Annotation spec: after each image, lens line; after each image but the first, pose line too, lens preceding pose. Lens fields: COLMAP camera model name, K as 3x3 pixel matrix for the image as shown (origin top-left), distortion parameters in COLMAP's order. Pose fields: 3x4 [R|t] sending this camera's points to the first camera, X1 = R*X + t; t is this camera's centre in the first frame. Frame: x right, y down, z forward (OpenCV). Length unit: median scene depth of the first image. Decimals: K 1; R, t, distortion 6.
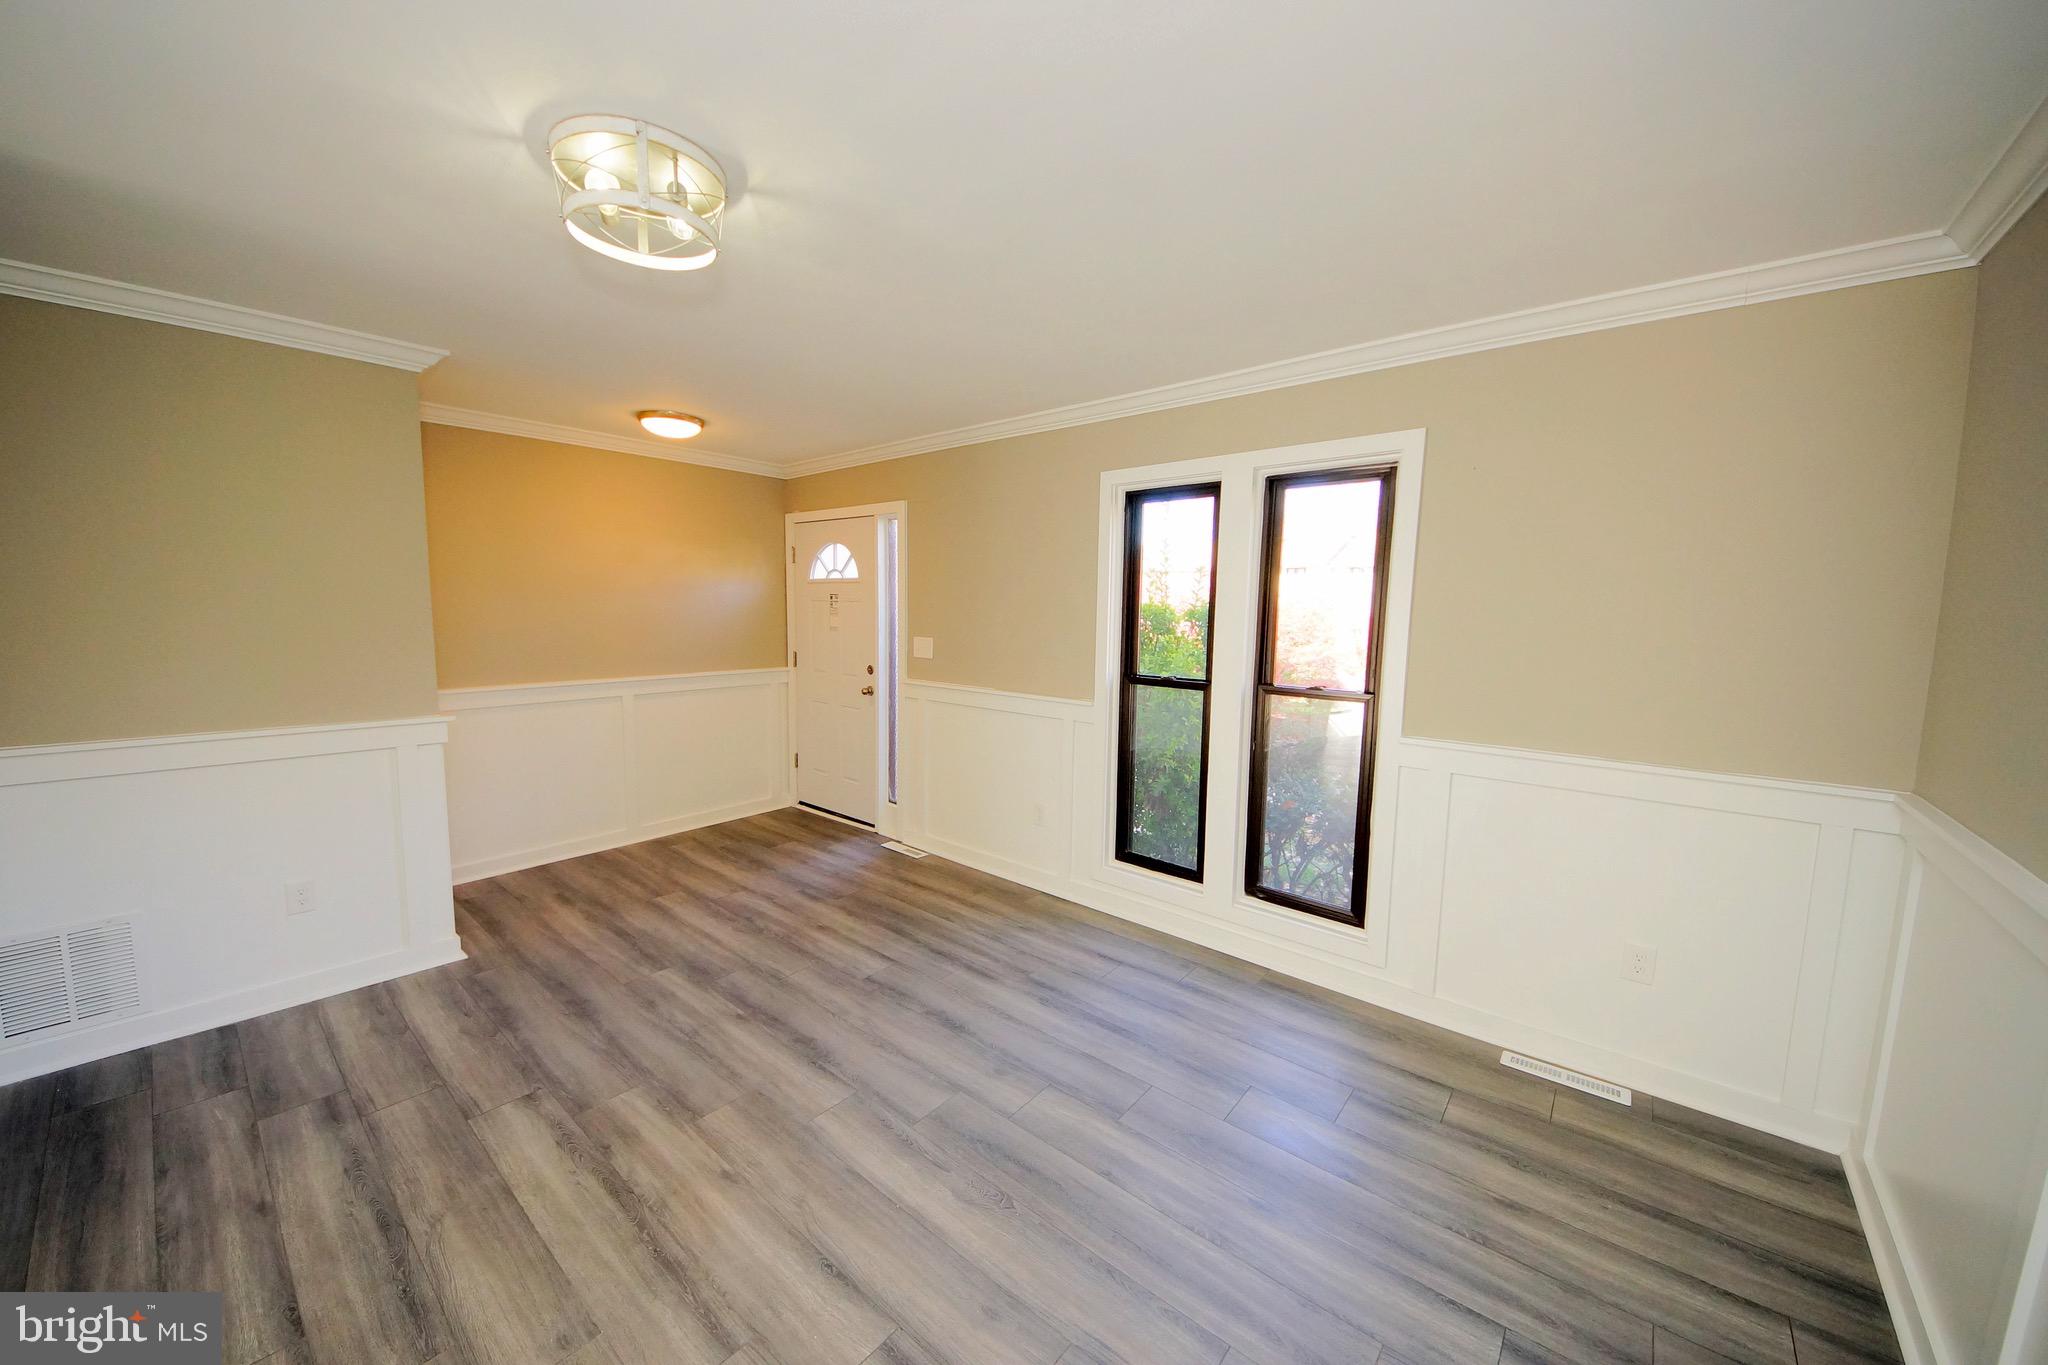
lens RADIAL K [[722.6, 0, 1024.5], [0, 722.6, 680.7], [0, 0, 1]] dist [0.047099, -0.032983]
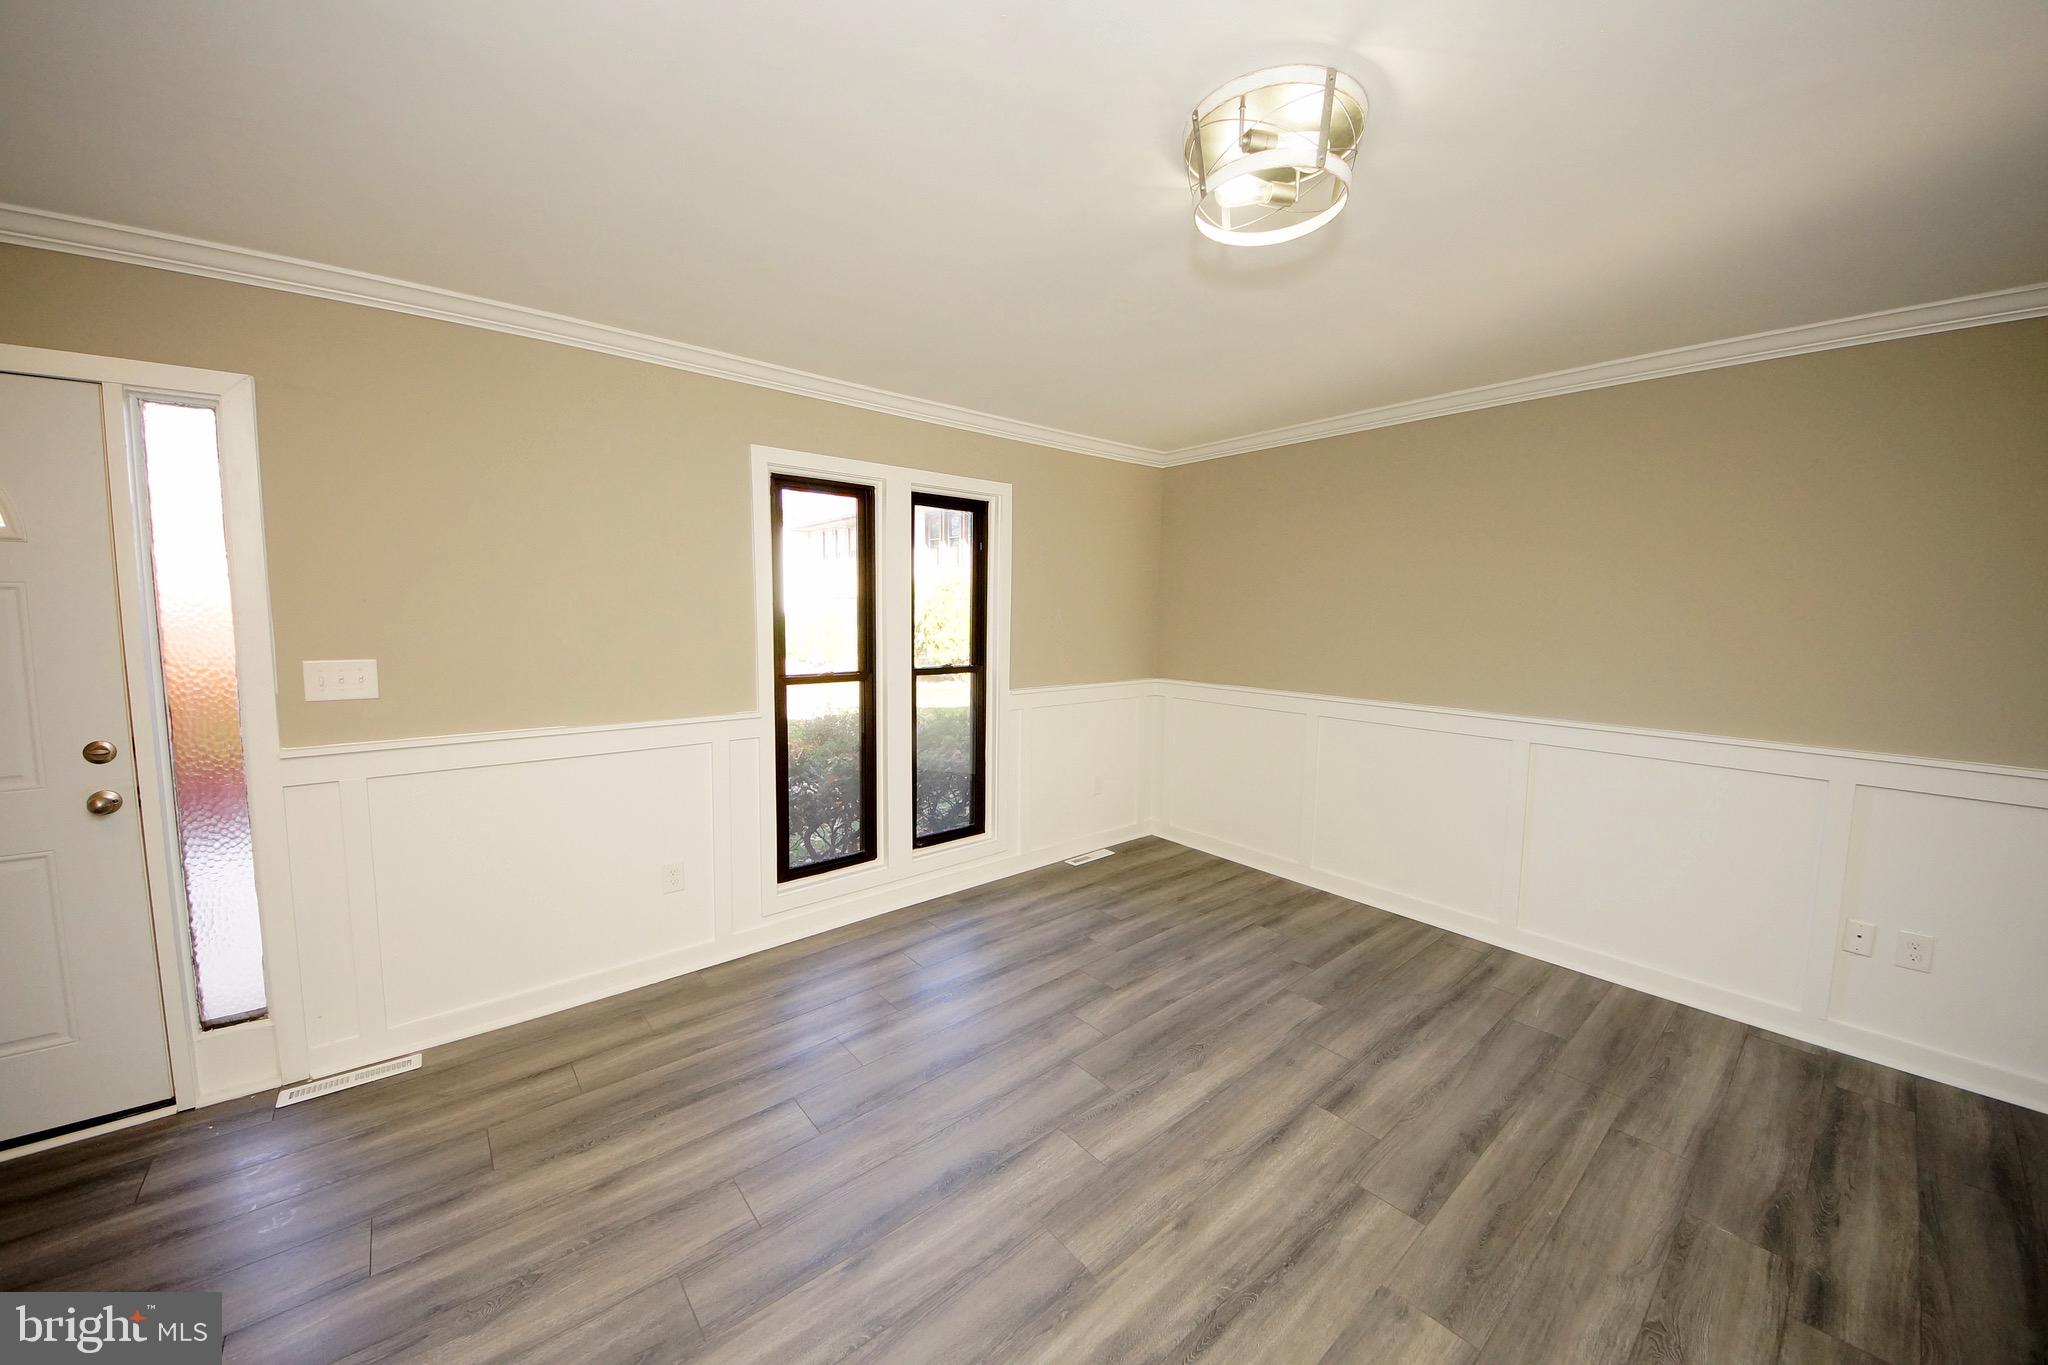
lens RADIAL K [[722.6, 0, 1024.5], [0, 722.6, 680.7], [0, 0, 1]] dist [0.047099, -0.032983]
pose [[0.176422, -0.111459, 0.977984, -0.821250], [0.092998, 0.991011, 0.096167, -0.073278], [-0.979912, 0.073984, 0.185202, 0.629204]]
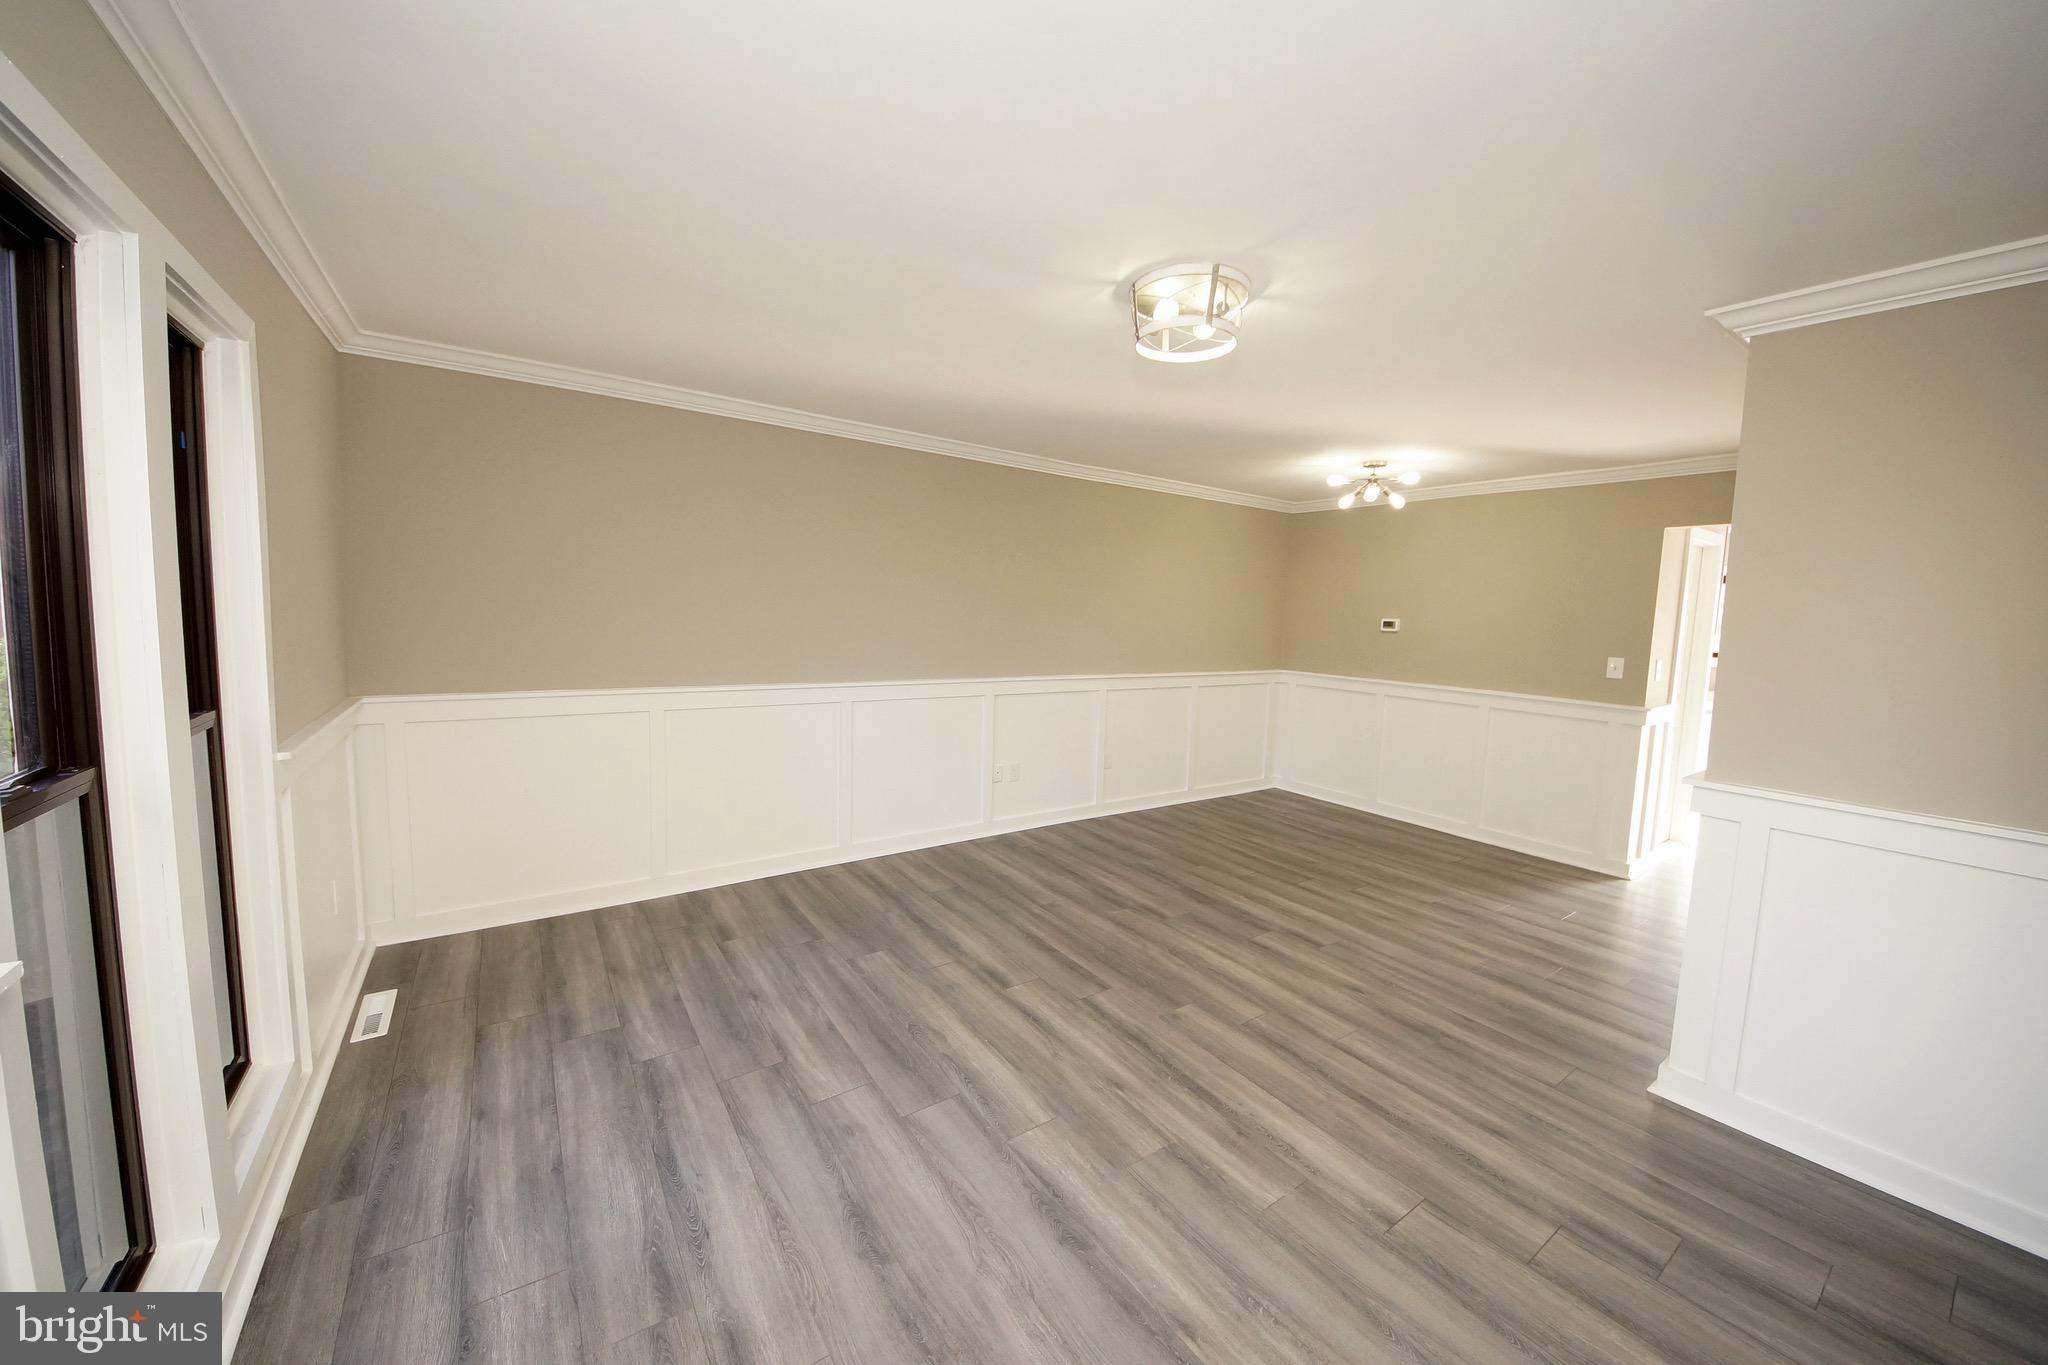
lens RADIAL K [[723.9, 0, 1024.9], [0, 723.9, 676.3], [0, 0, 1]] dist [0.041909, -0.030512]
pose [[-0.963111, -0.072163, 0.259247, -0.337322], [-0.020631, 0.980339, 0.196240, -0.139258], [-0.268312, 0.183652, -0.945664, 1.326072]]
